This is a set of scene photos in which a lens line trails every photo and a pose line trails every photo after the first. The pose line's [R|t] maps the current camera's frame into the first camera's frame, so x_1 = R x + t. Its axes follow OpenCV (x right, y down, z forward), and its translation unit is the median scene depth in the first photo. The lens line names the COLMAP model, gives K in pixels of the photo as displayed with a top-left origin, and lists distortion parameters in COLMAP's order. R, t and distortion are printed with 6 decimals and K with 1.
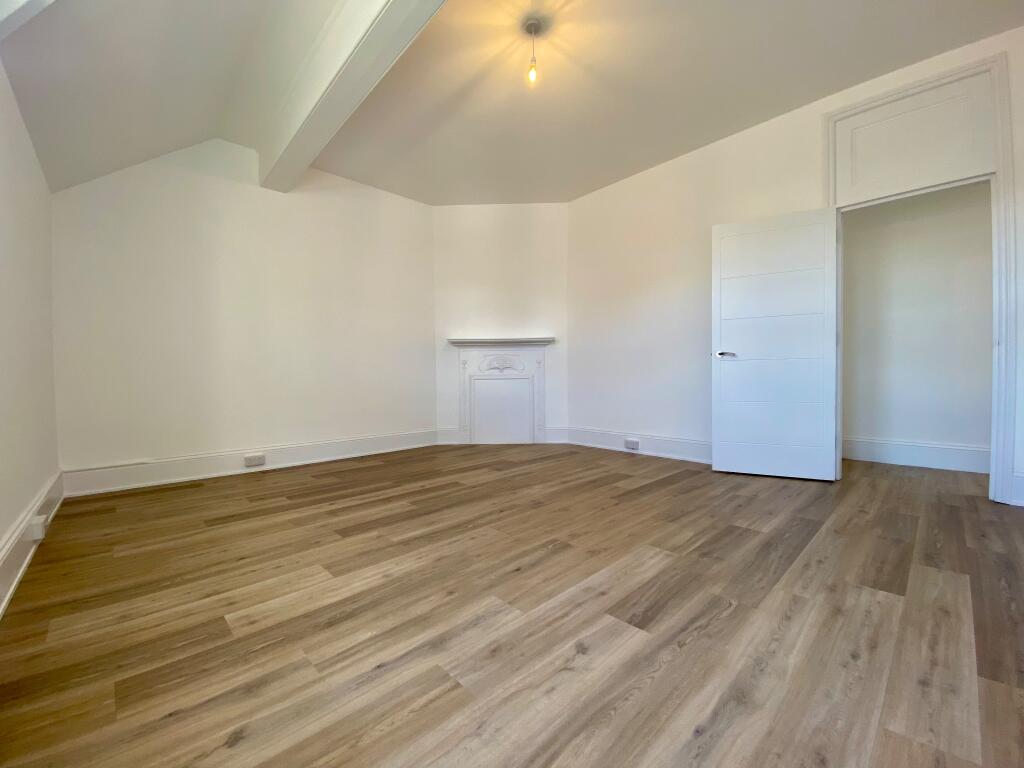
lens RADIAL K [[418.4, 0, 508.1], [0, 418.4, 385.3], [0, 0, 1]] dist [0.000715, -0.002638]
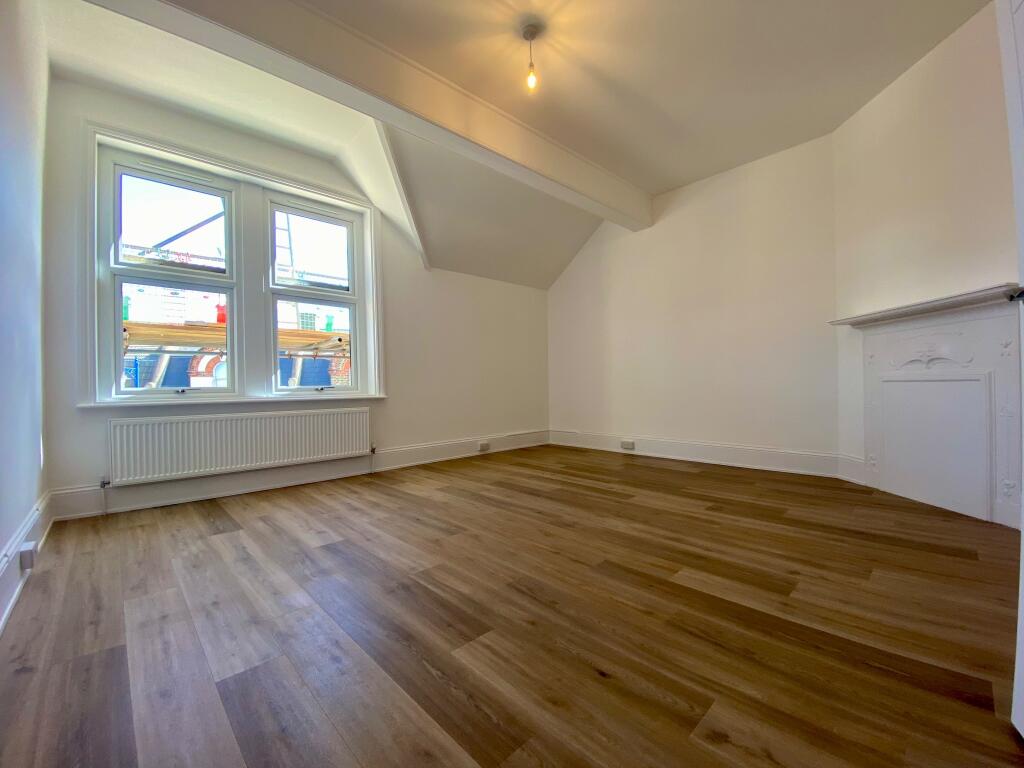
lens RADIAL K [[418.4, 0, 501.6], [0, 418.4, 379.3], [0, 0, 1]] dist [0.000715, -0.002638]
pose [[-0.007755, -0.004292, -0.999961, 1.263179], [-0.006792, 0.999968, -0.004240, -0.030053], [0.999947, 0.006759, -0.007784, 1.125323]]
